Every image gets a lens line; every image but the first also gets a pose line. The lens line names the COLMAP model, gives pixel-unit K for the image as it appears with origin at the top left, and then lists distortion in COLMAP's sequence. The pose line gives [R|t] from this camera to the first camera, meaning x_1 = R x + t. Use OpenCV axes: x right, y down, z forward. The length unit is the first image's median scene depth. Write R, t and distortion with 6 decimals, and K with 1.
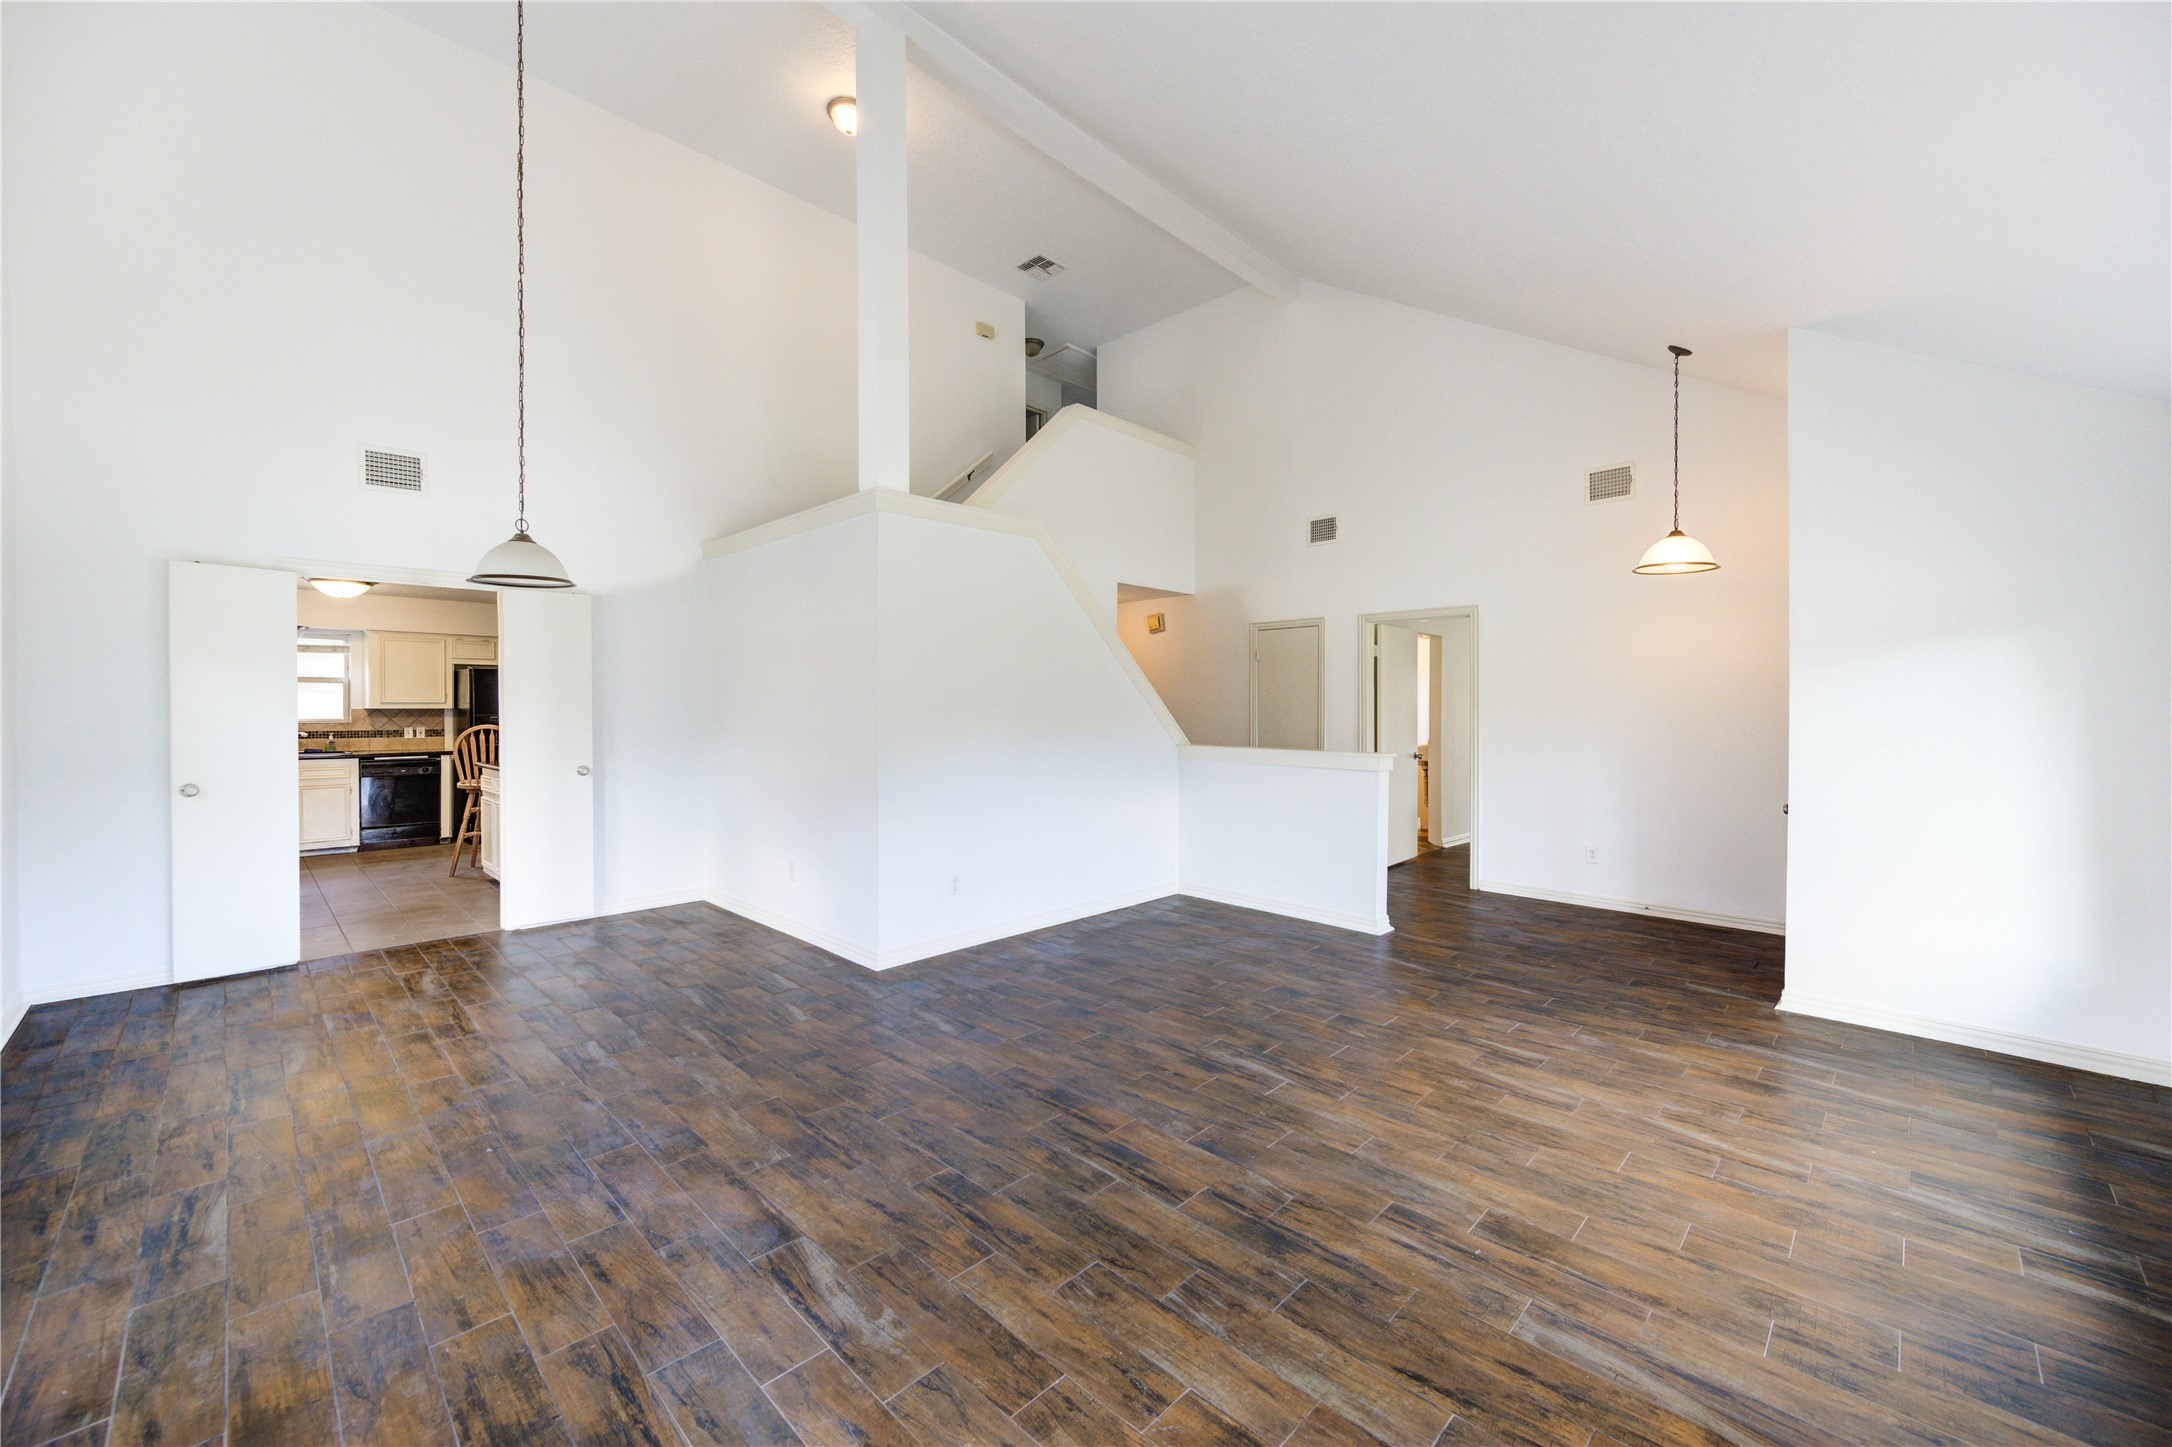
lens RADIAL K [[851.2, 0, 1097.4], [0, 851.2, 712.9], [0, 0, 1]] dist [0.001828, -0.000236]
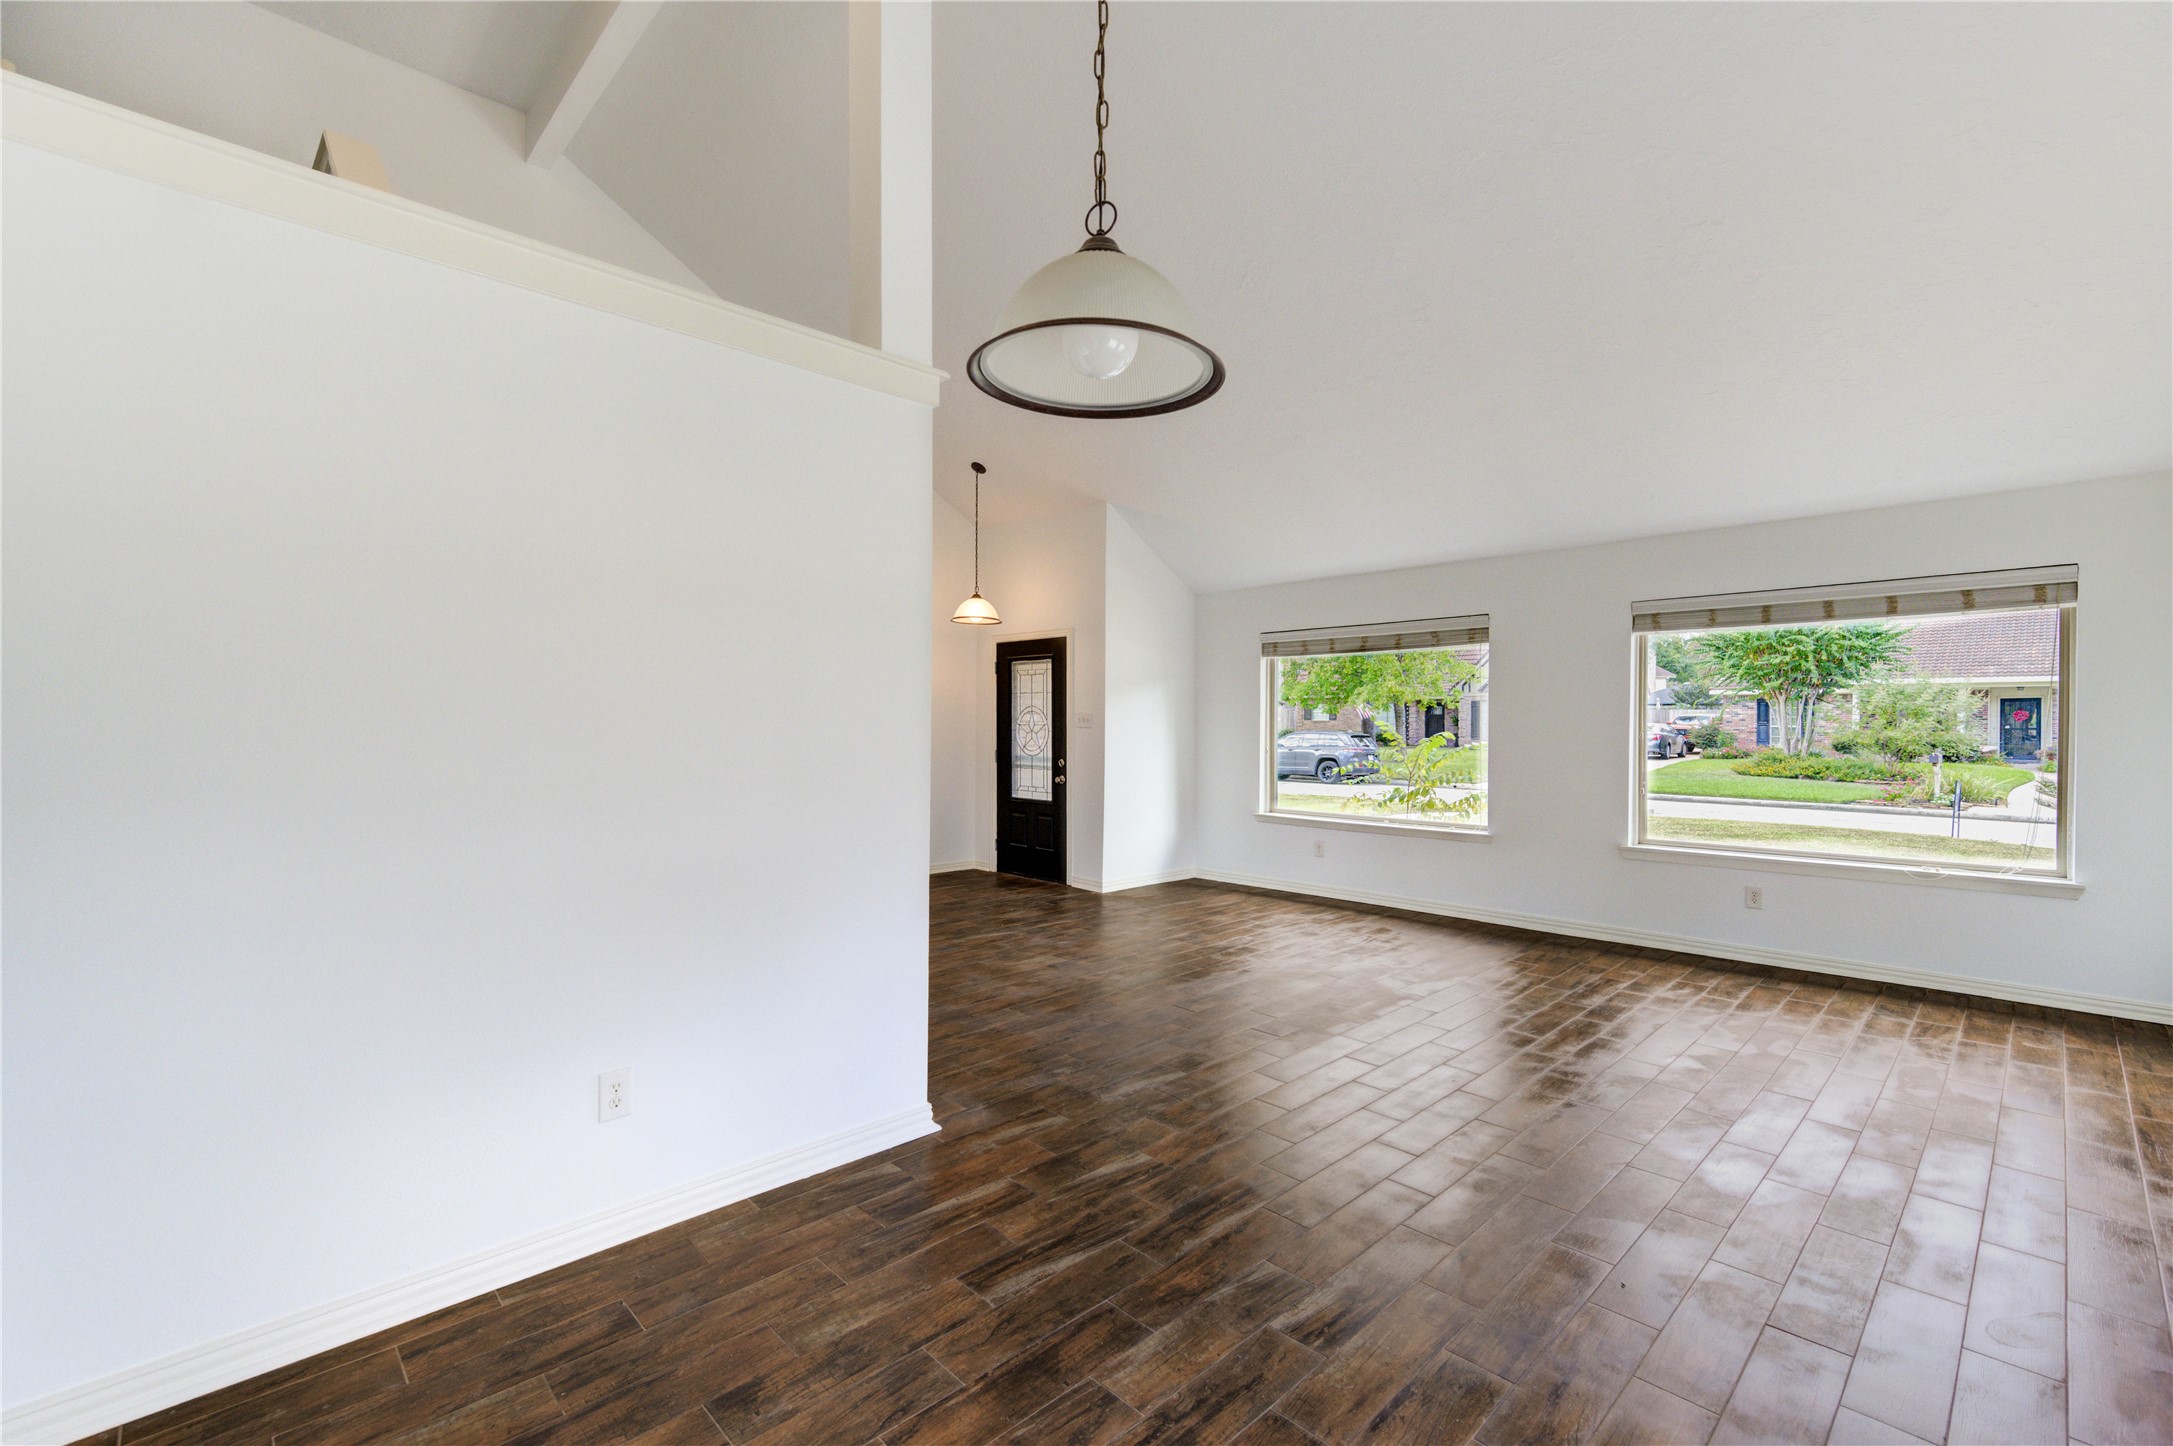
lens RADIAL K [[911.8, 0, 1075.3], [0, 911.8, 727.9], [0, 0, 1]] dist [0.008679, -0.000132]
pose [[0.040354, -0.006783, 0.999162, -1.714991], [0.005376, 0.999964, 0.006571, -0.002407], [-0.999171, 0.005106, 0.040389, 1.597919]]
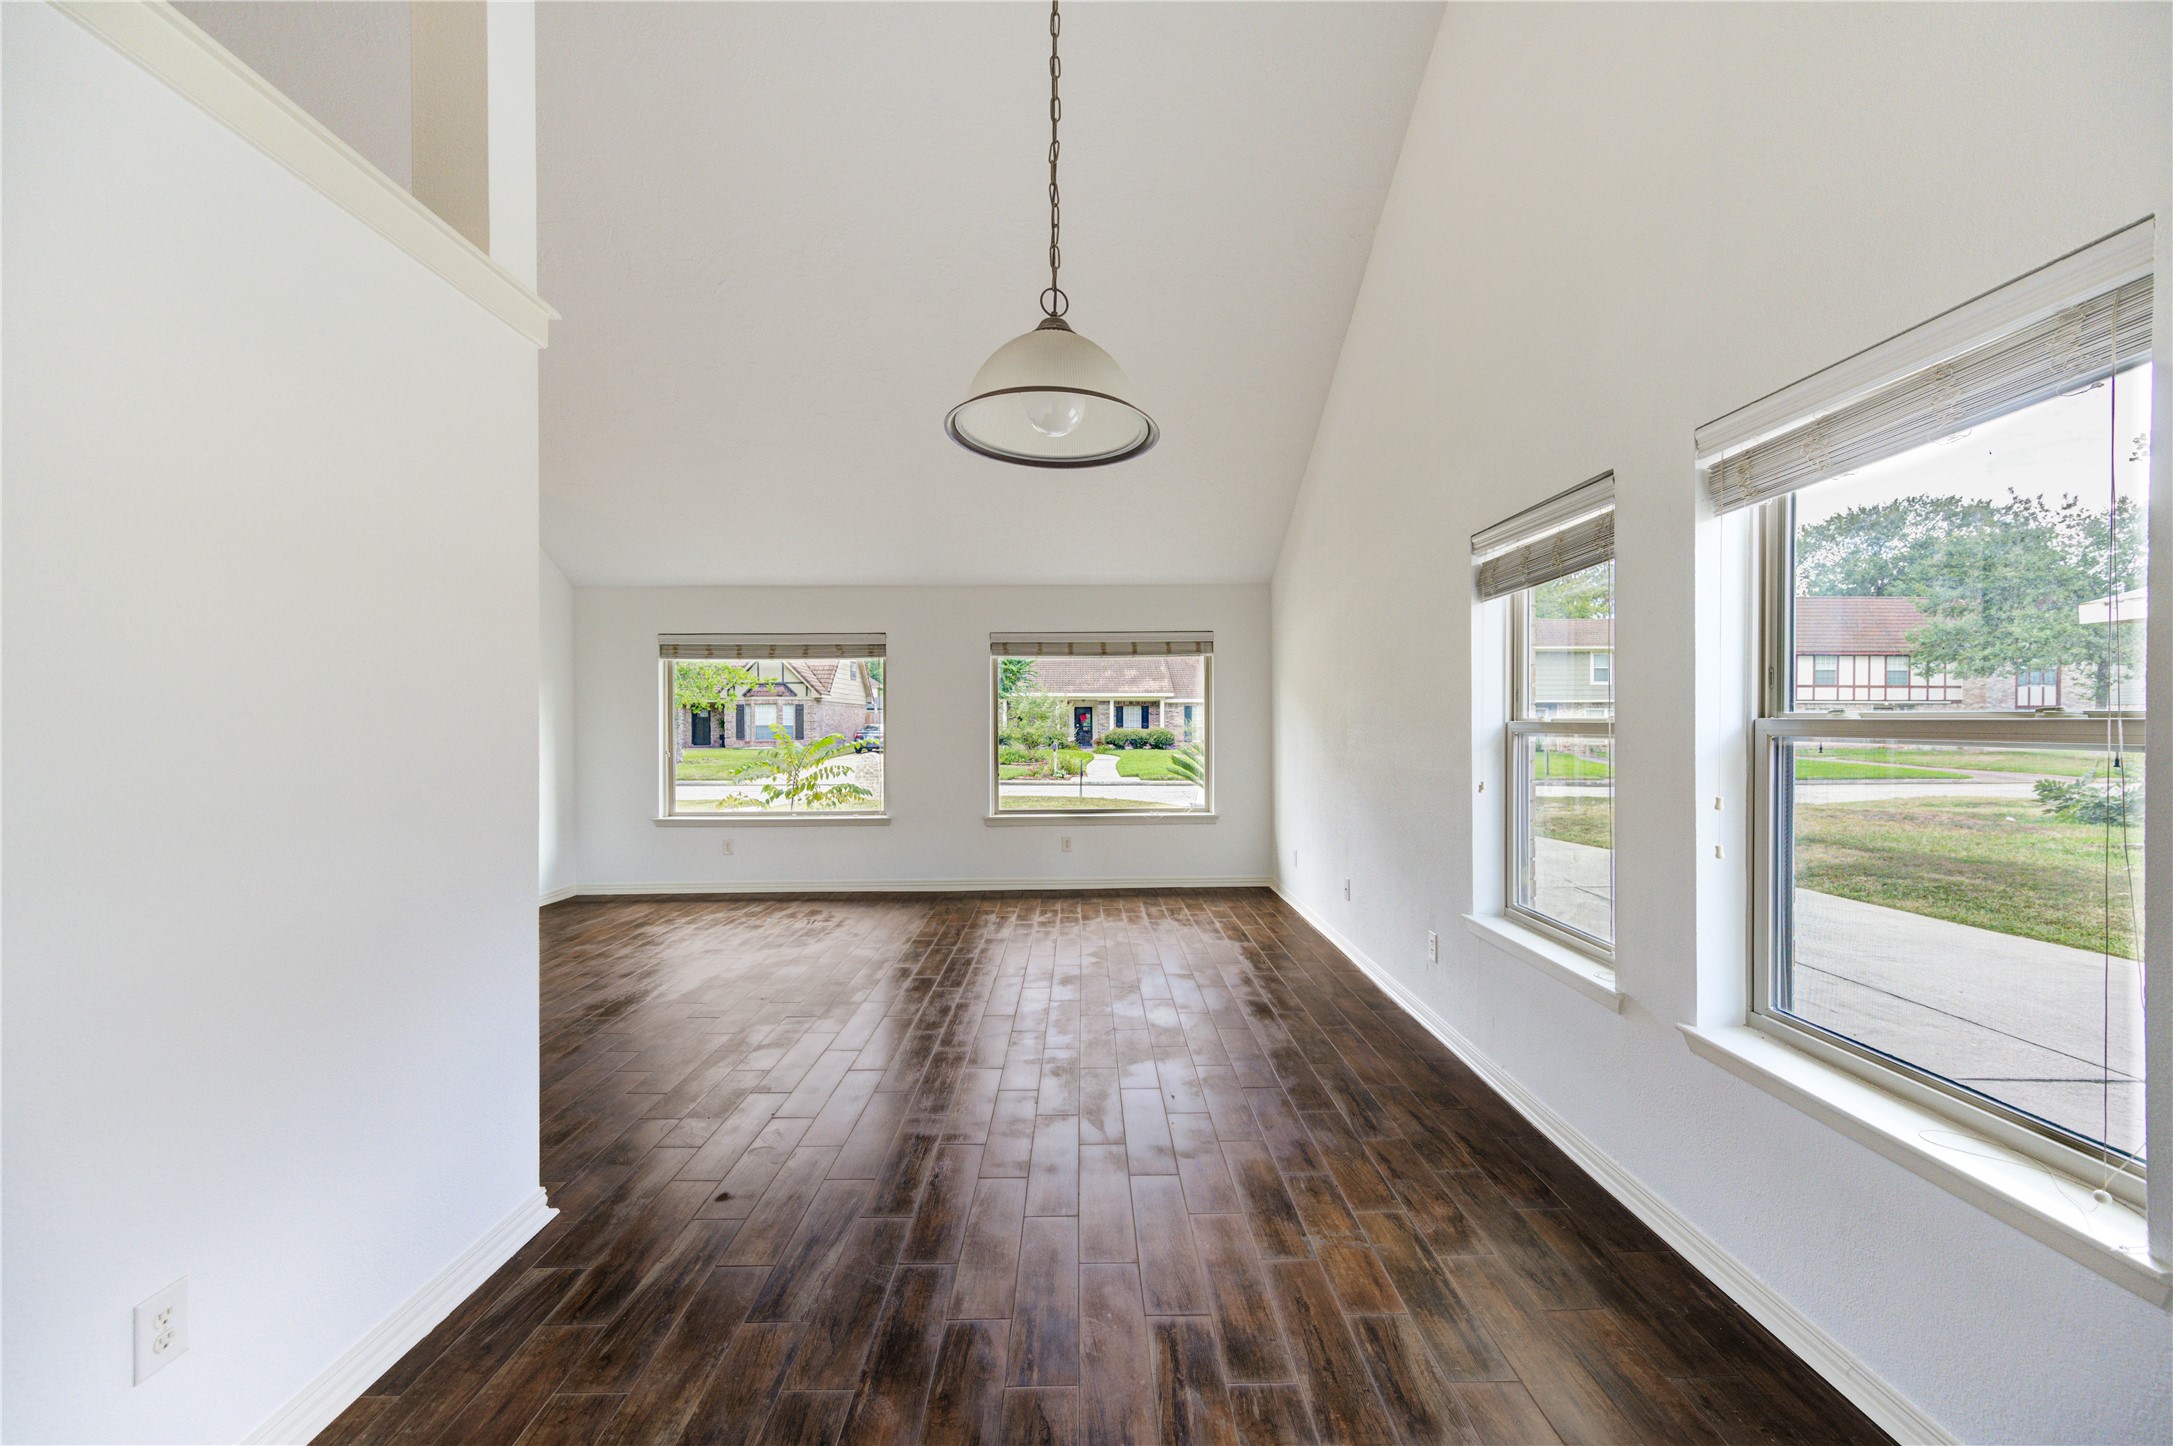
lens RADIAL K [[852.3, 0, 1084.1], [0, 852.3, 727.4], [0, 0, 1]] dist [0.001337, 0.000181]
pose [[-0.703884, -0.001463, 0.710313, -1.596231], [0.008325, 0.999912, 0.010309, -0.006200], [-0.710266, 0.013170, -0.703810, 2.078910]]
